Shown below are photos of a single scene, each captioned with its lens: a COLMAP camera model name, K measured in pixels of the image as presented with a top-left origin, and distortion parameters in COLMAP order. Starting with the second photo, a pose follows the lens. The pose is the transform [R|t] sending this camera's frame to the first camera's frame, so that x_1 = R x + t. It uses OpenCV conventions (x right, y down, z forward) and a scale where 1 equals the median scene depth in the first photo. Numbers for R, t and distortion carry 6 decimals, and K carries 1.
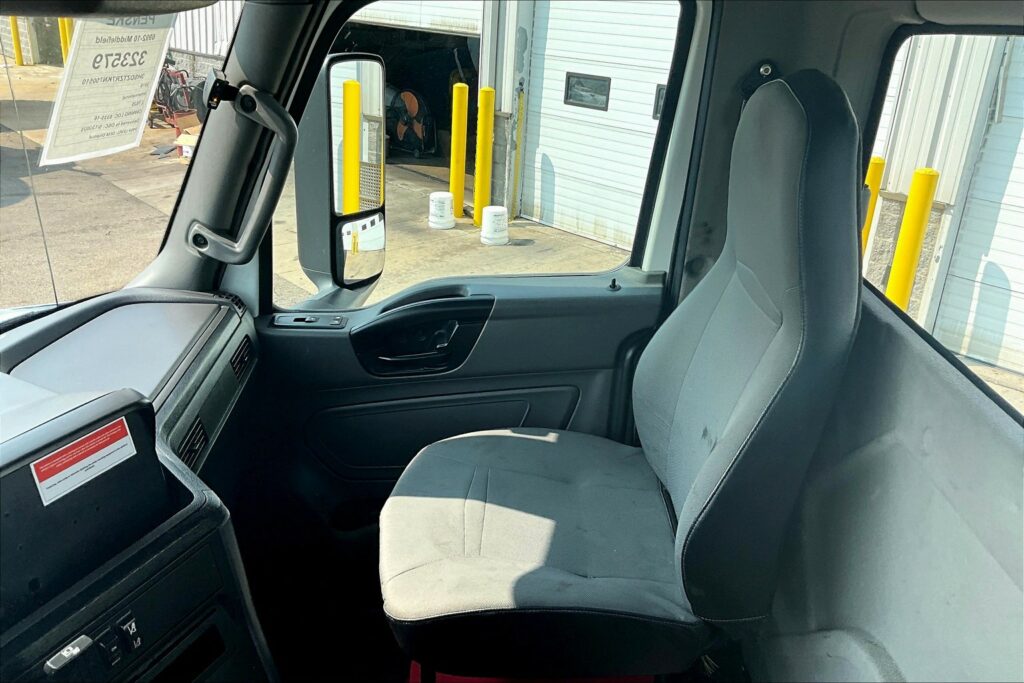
lens RADIAL K [[839.5, 0, 513.8], [0, 839.5, 346.5], [0, 0, 1]] dist [0.066580, -0.145019]
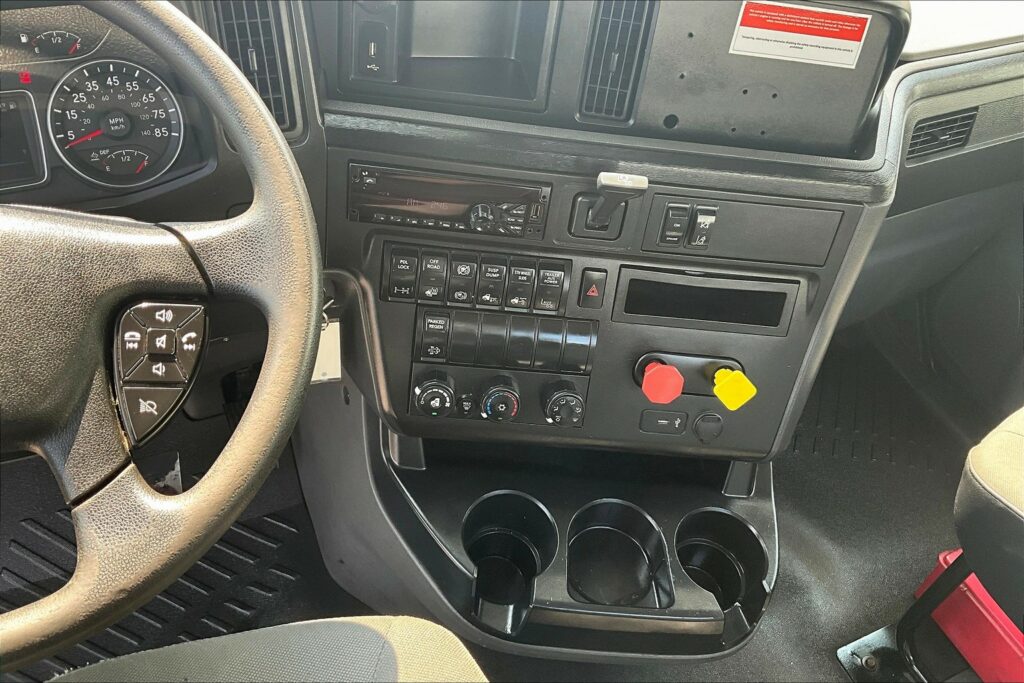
lens RADIAL K [[839.5, 0, 525.7], [0, 839.5, 355.0], [0, 0, 1]] dist [0.066580, -0.145019]
pose [[0.421807, 0.676075, -0.604153, 0.057699], [-0.458277, 0.733924, 0.501336, 0.039591], [0.782343, 0.065403, 0.619404, 0.161057]]
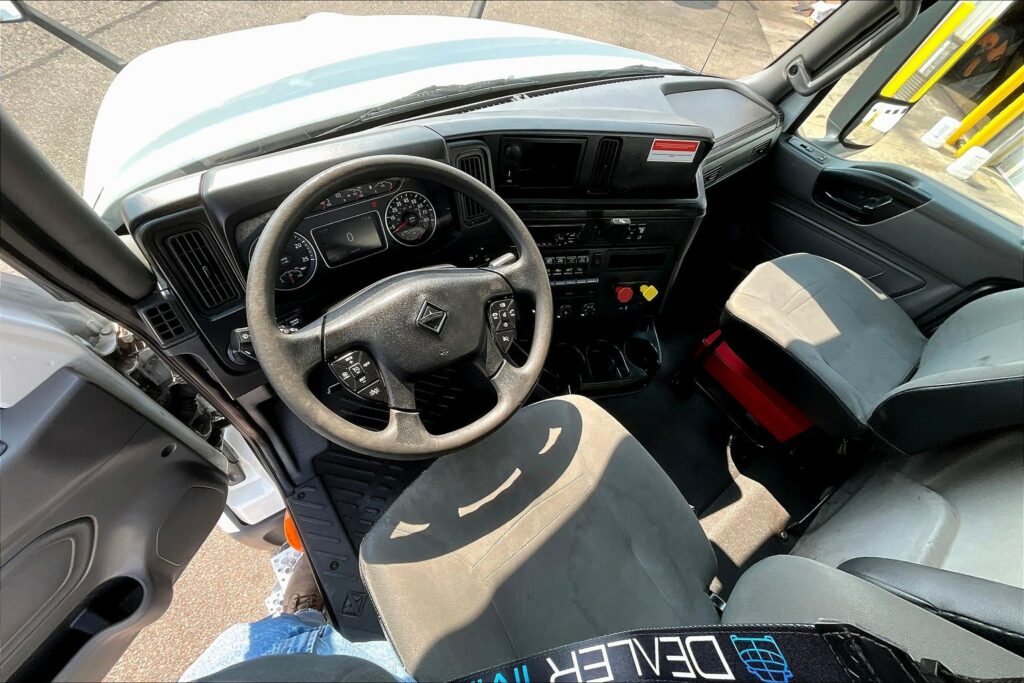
lens RADIAL K [[407.4, 0, 513.4], [0, 407.4, 341.6], [0, 0, 1]] dist [-0.010859, 0.000416]
pose [[0.593294, 0.701429, -0.394969, -0.004954], [-0.437038, 0.692715, 0.573711, 0.032398], [0.676018, -0.167763, 0.717534, -0.045894]]
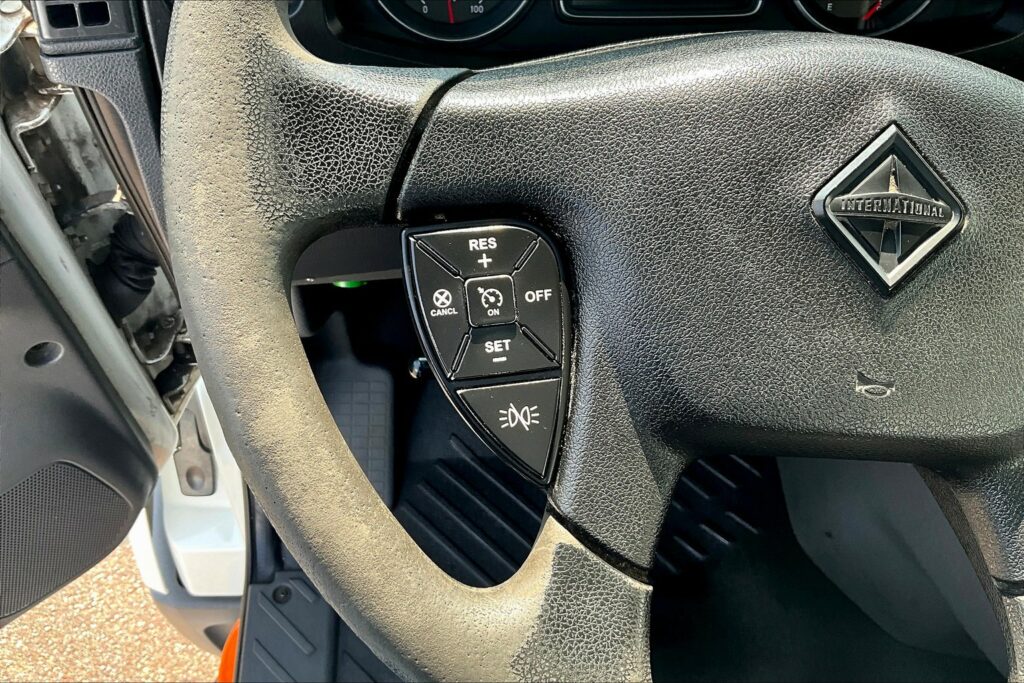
lens RADIAL K [[839.5, 0, 510.0], [0, 839.5, 349.7], [0, 0, 1]] dist [0.066580, -0.145019]
pose [[0.072710, 0.815779, -0.573775, -0.100037], [-0.417189, 0.547427, 0.725450, 0.188192], [0.905906, 0.186625, 0.380138, 0.049875]]
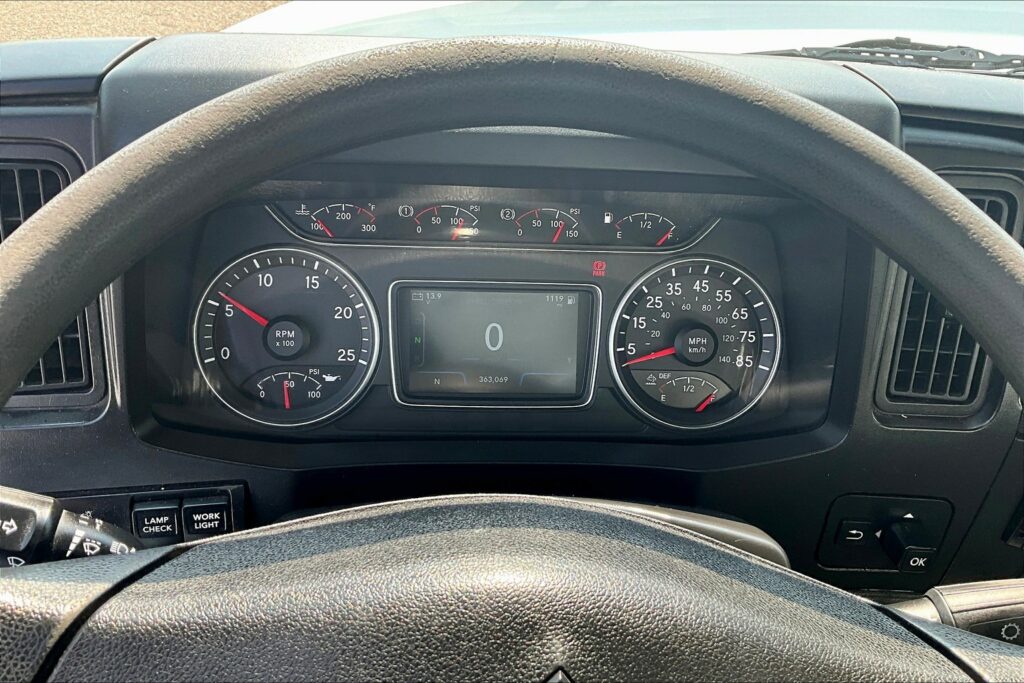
lens RADIAL K [[839.5, 0, 508.8], [0, 839.5, 334.1], [0, 0, 1]] dist [0.066580, -0.145019]
pose [[0.050352, 0.608573, -0.791899, -0.141201], [-0.435948, 0.726771, 0.530803, 0.132462], [0.898562, 0.318500, 0.301901, 0.097751]]
